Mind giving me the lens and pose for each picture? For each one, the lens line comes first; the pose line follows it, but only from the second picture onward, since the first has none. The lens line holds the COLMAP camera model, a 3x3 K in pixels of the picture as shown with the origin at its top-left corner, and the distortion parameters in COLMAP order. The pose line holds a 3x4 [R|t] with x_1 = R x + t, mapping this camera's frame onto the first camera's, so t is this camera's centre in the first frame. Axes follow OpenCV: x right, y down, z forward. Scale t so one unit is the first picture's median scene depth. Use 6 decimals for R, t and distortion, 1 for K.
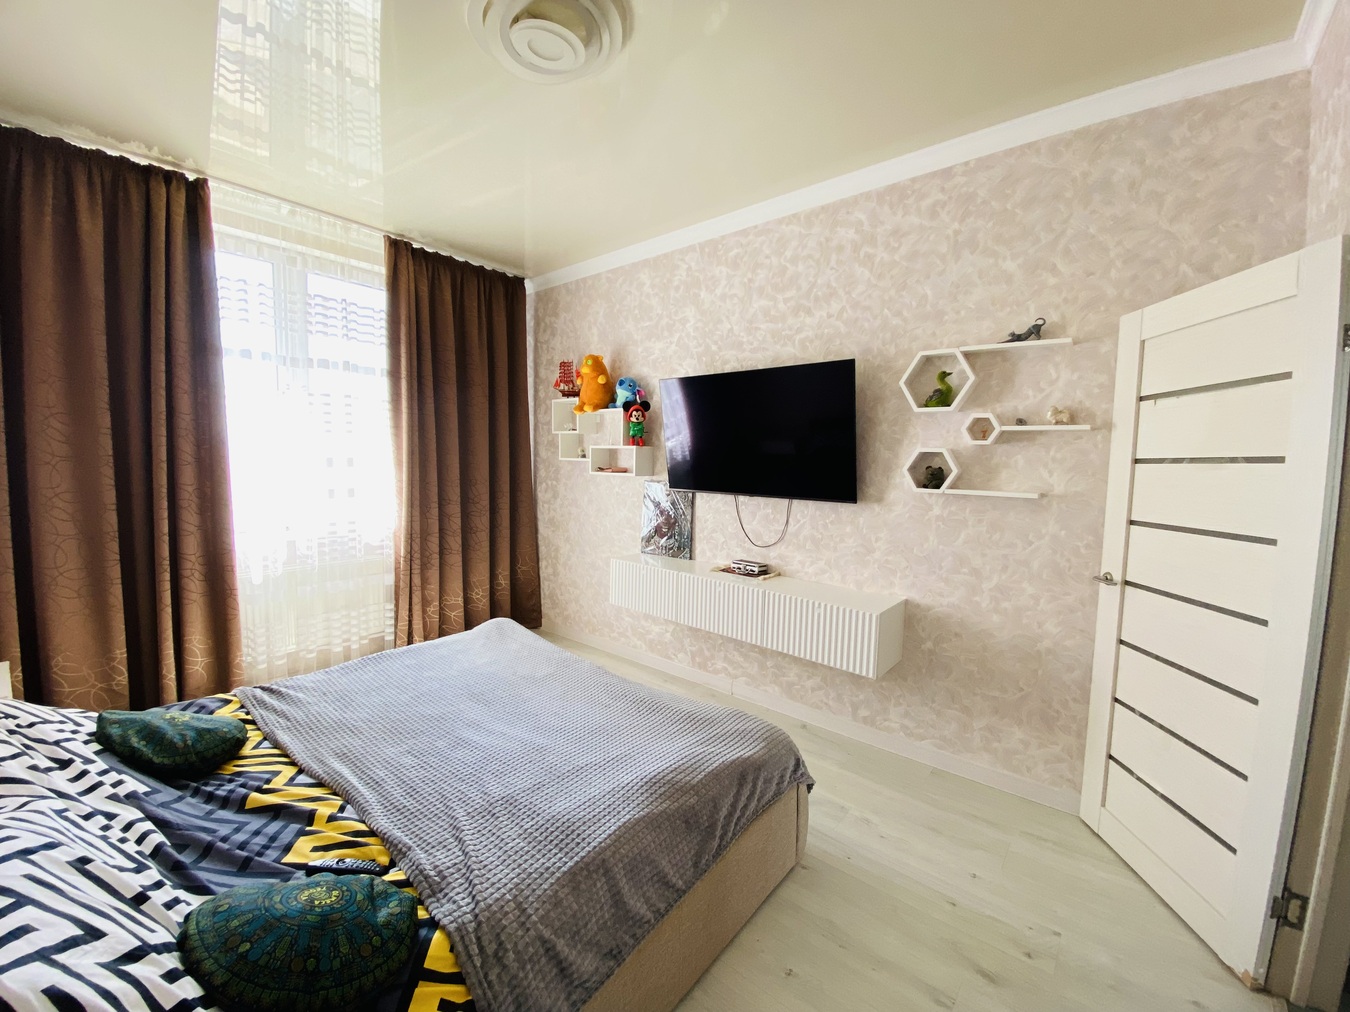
lens RADIAL K [[553.3, 0, 675.0], [0, 553.3, 506.0], [0, 0, 1]] dist [0.039471, -0.026233]
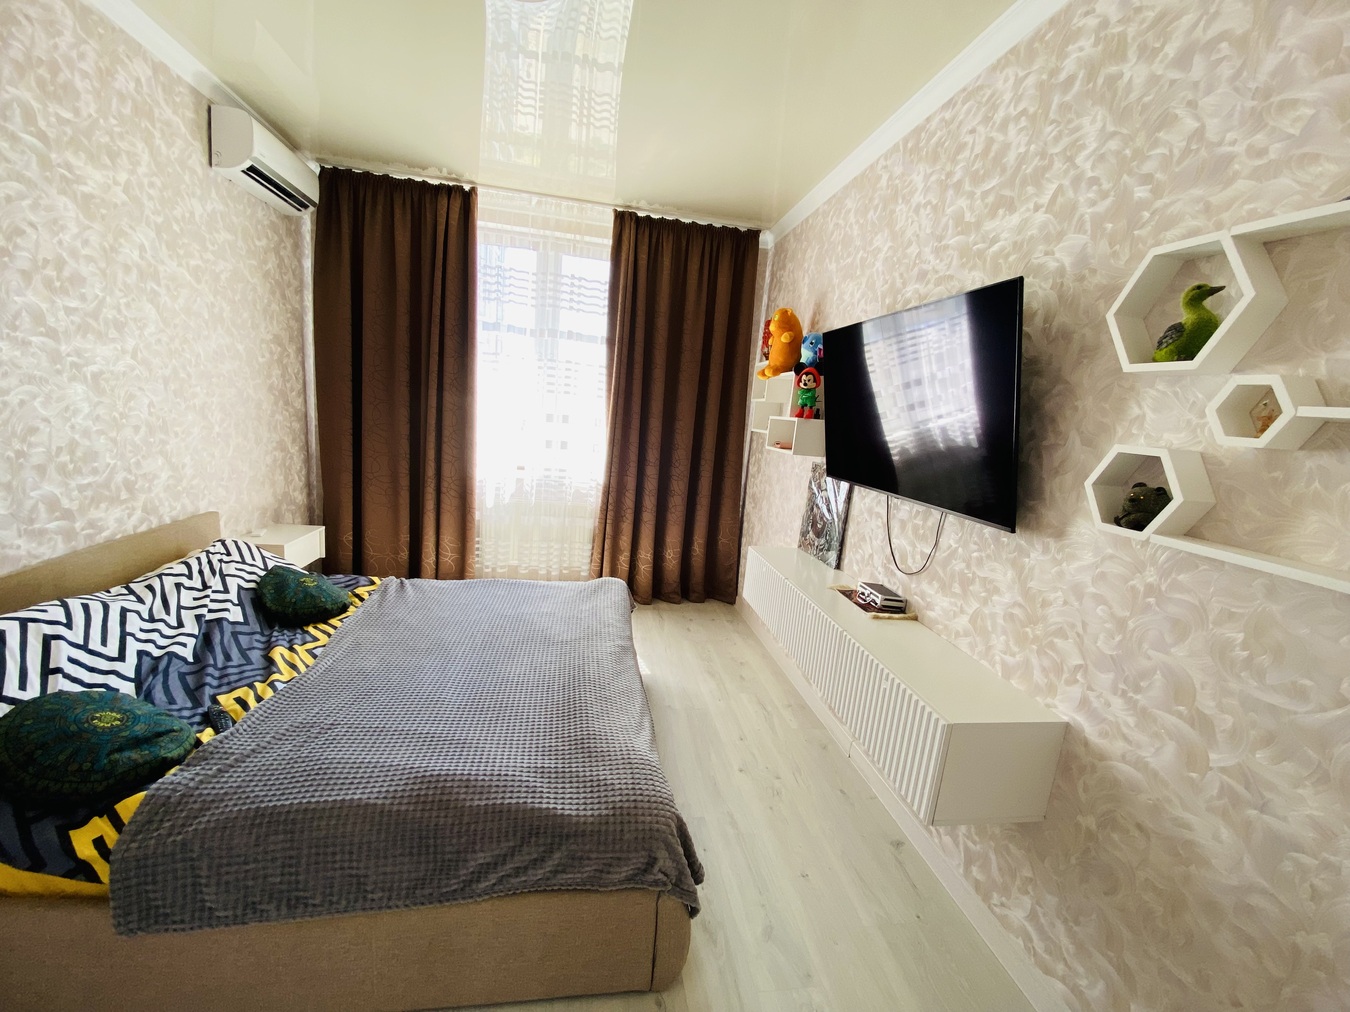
lens RADIAL K [[552.3, 0, 657.4], [0, 552.3, 507.9], [0, 0, 1]] dist [0.019685, -0.020188]
pose [[0.750300, 0.161446, -0.641081, 0.390300], [-0.130141, 0.986817, 0.096202, -0.035596], [0.648162, 0.011250, 0.761420, 0.300990]]
